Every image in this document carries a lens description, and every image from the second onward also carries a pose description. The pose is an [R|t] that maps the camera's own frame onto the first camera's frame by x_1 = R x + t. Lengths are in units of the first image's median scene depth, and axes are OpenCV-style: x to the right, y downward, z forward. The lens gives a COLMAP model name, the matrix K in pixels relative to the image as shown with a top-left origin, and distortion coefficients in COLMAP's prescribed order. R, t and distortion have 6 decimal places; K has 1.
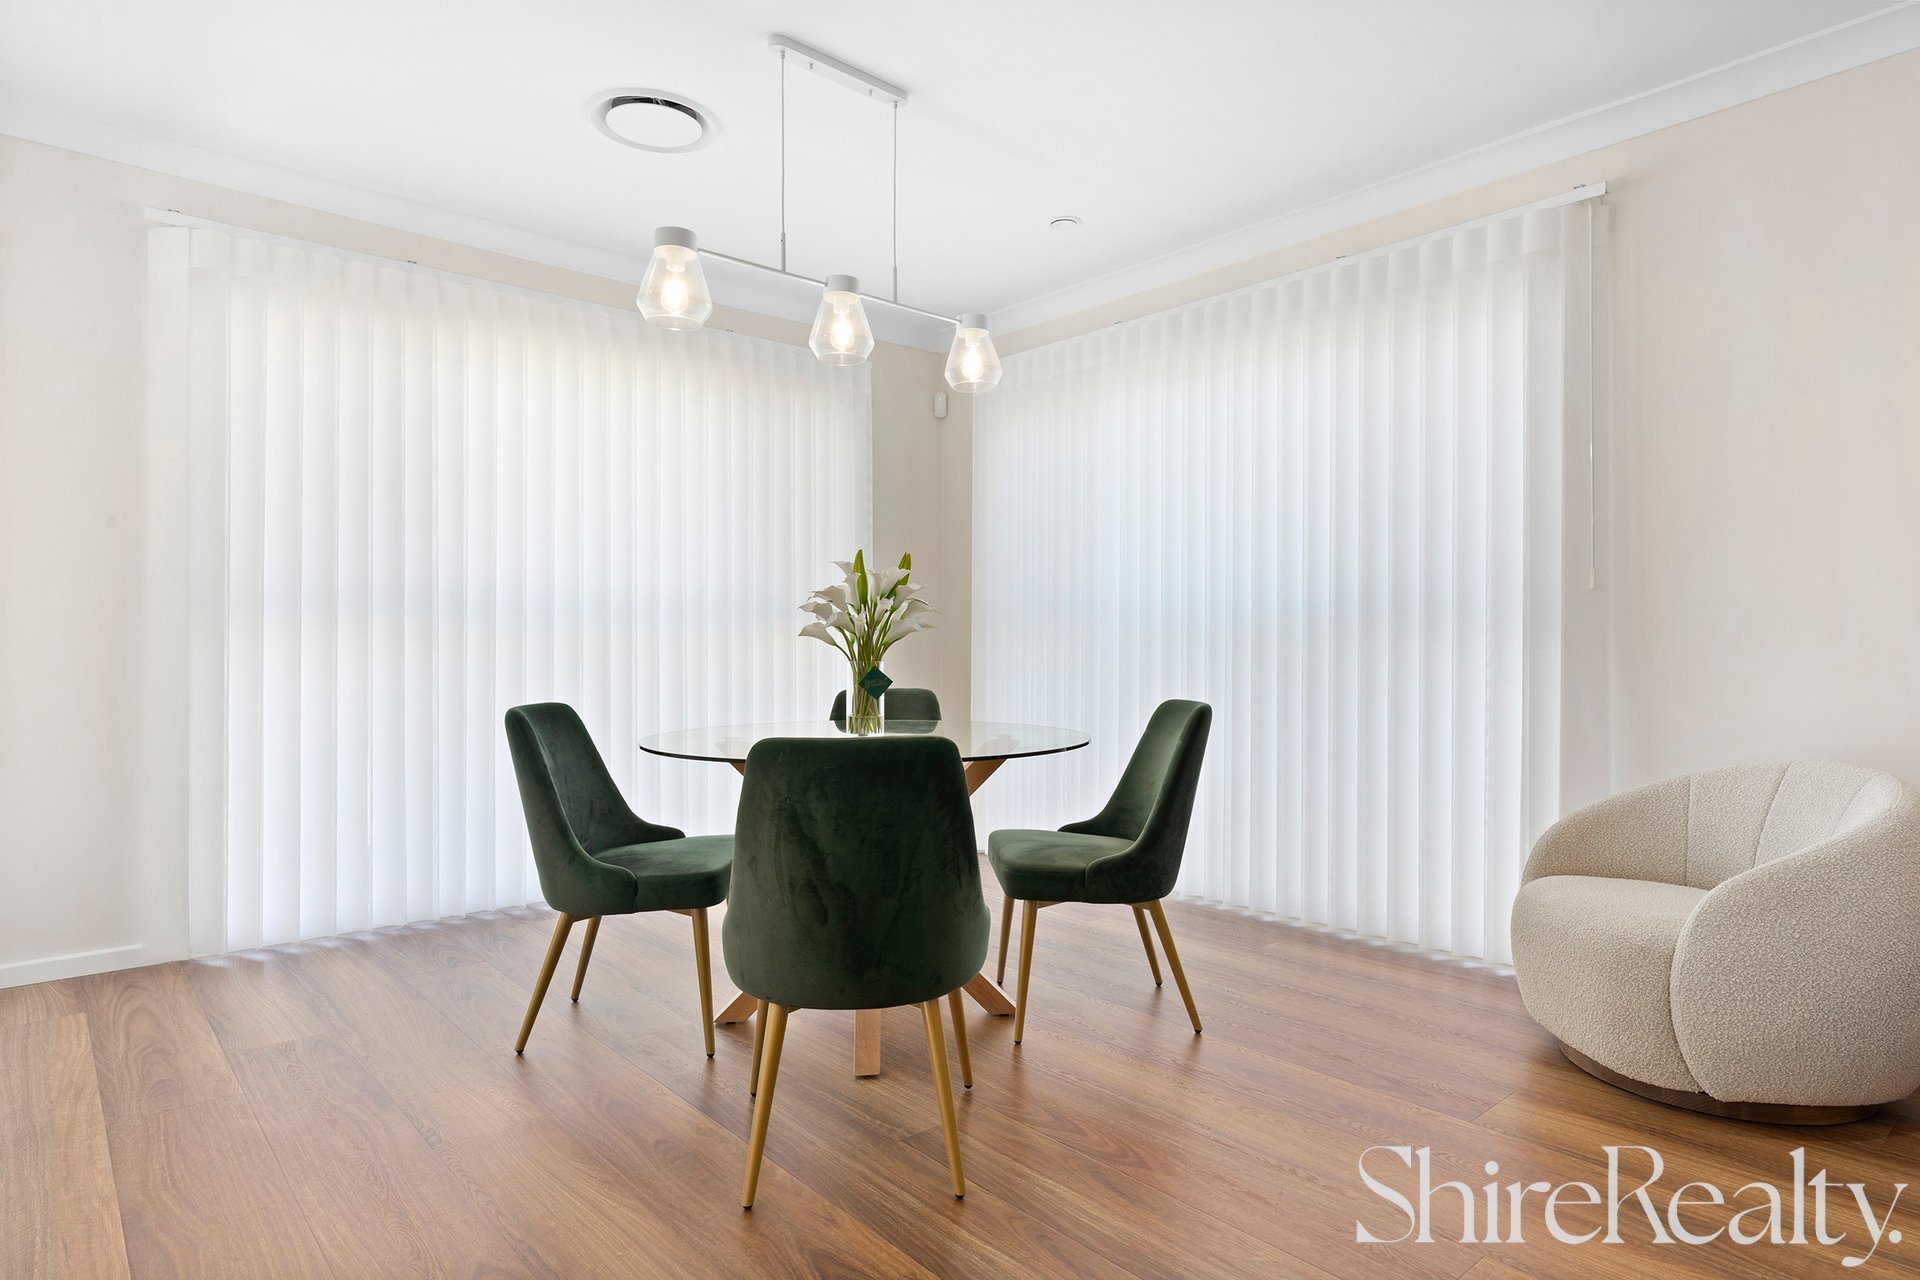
lens RADIAL K [[1048.9, 0, 973.1], [0, 1048.9, 639.7], [0, 0, 1]] dist [-0.004803, 0.000751]
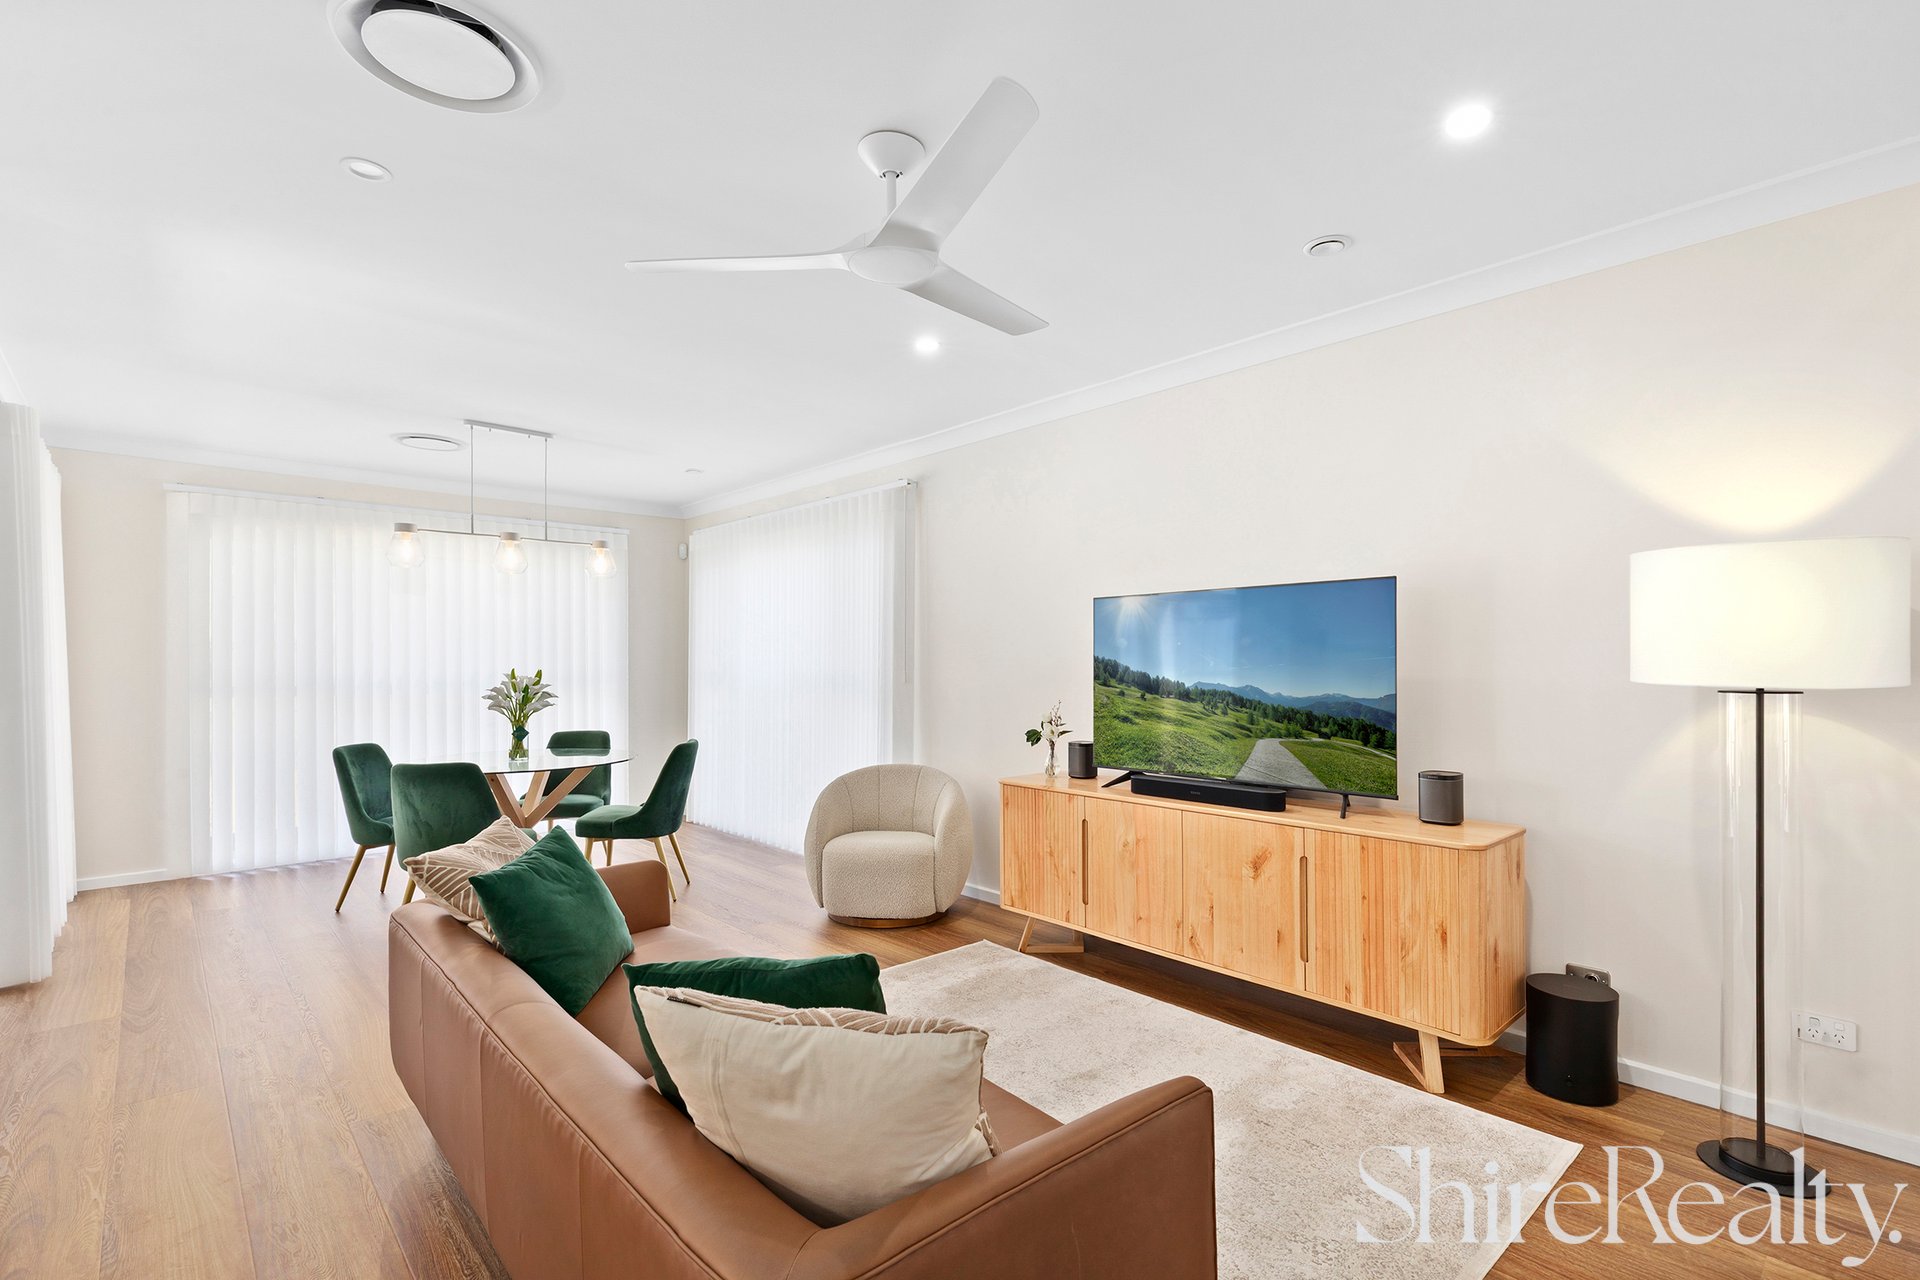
lens RADIAL K [[857.6, 0, 962.7], [0, 857.6, 666.8], [0, 0, 1]] dist [0.002983, -0.000261]
pose [[0.999759, -0.003928, 0.021576, 0.641844], [0.003829, 0.999982, 0.004637, -0.081483], [-0.021594, -0.004553, 0.999756, -0.613048]]
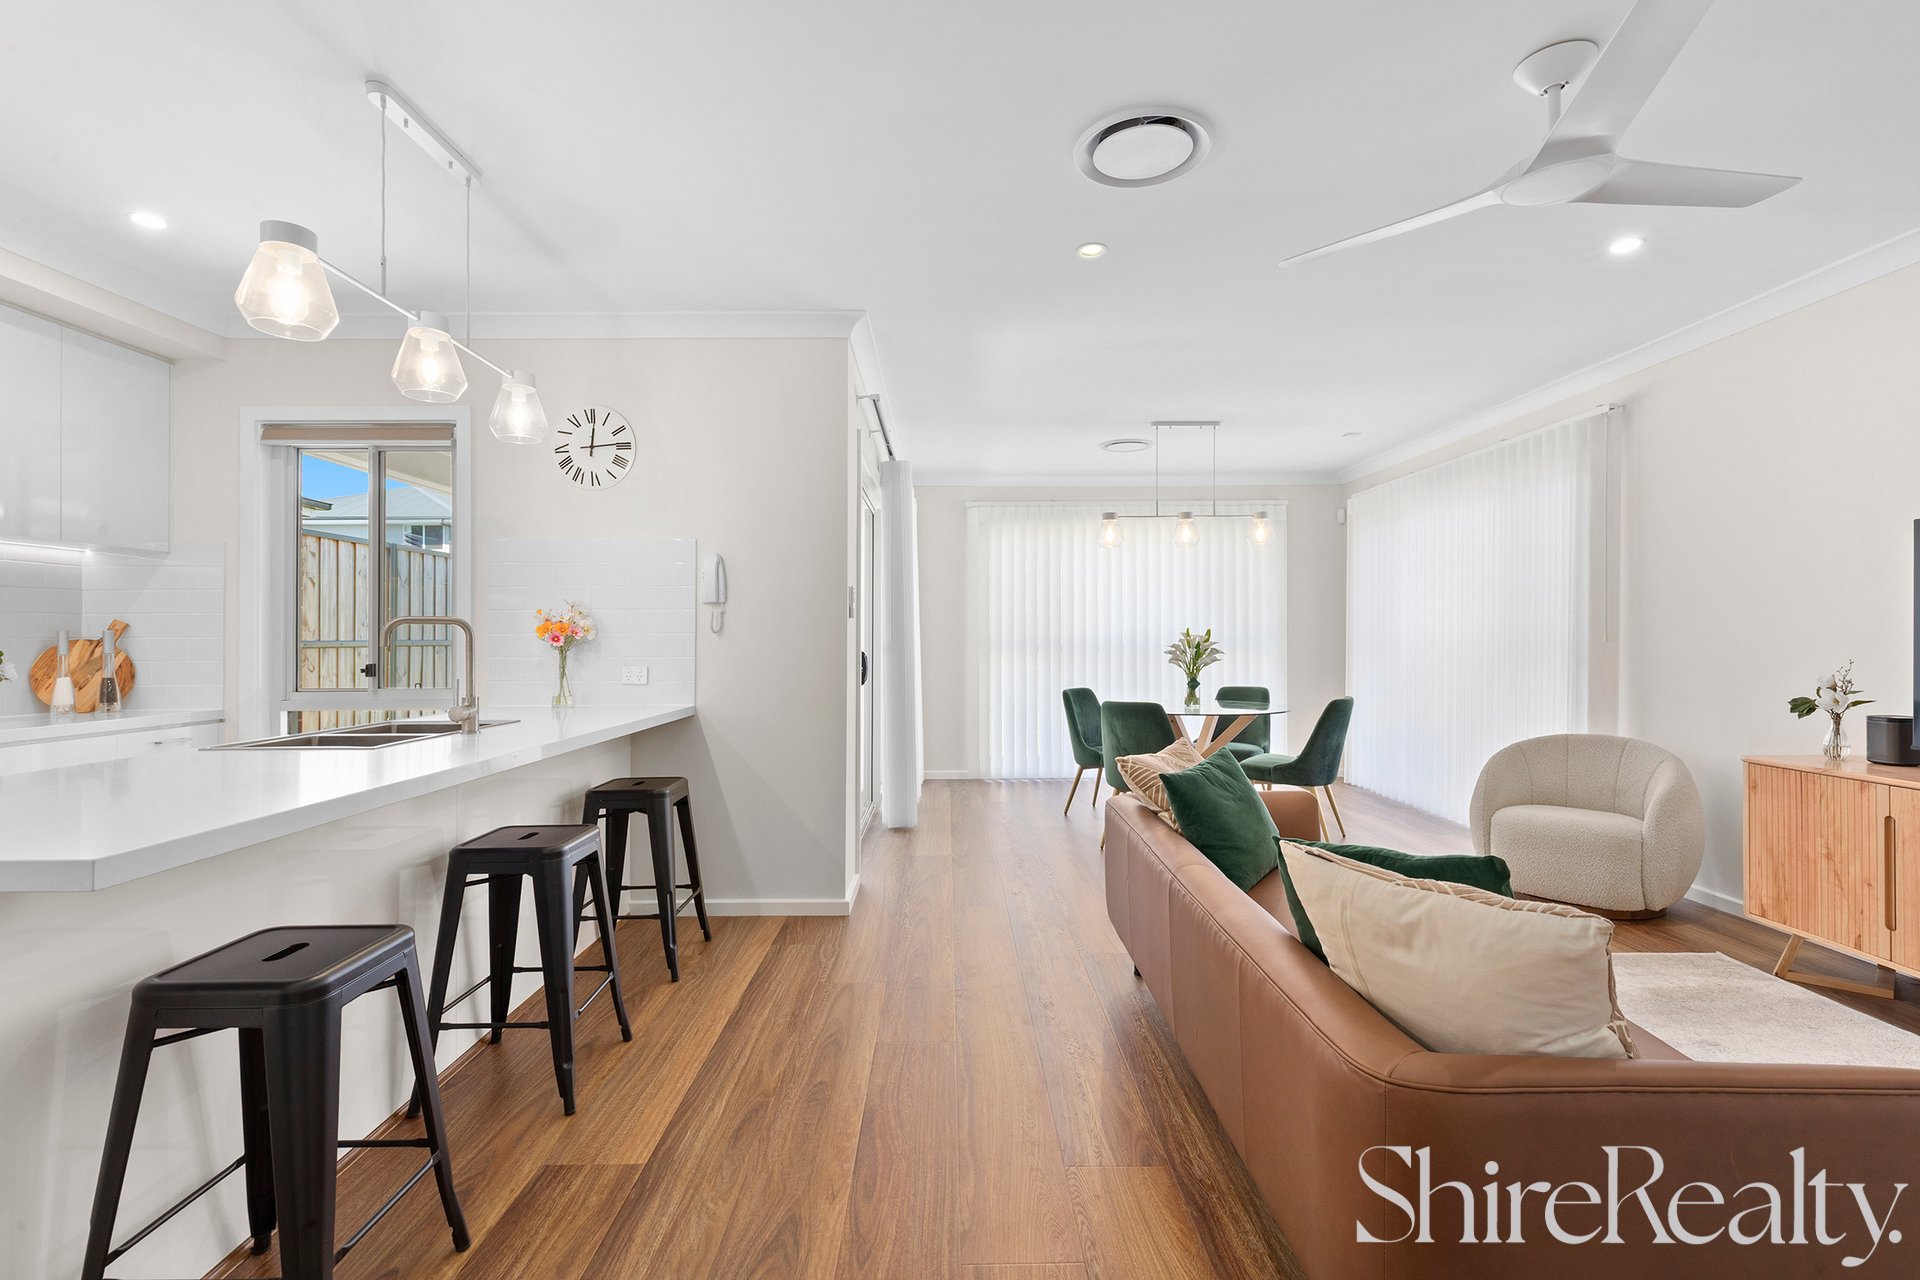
lens RADIAL K [[857.6, 0, 971.1], [0, 857.6, 640.8], [0, 0, 1]] dist [0.002983, -0.000261]
pose [[0.760647, -0.003391, -0.649157, 0.687486], [0.005407, 0.999985, 0.001112, -0.053616], [0.649143, -0.004356, 0.760654, -0.714281]]
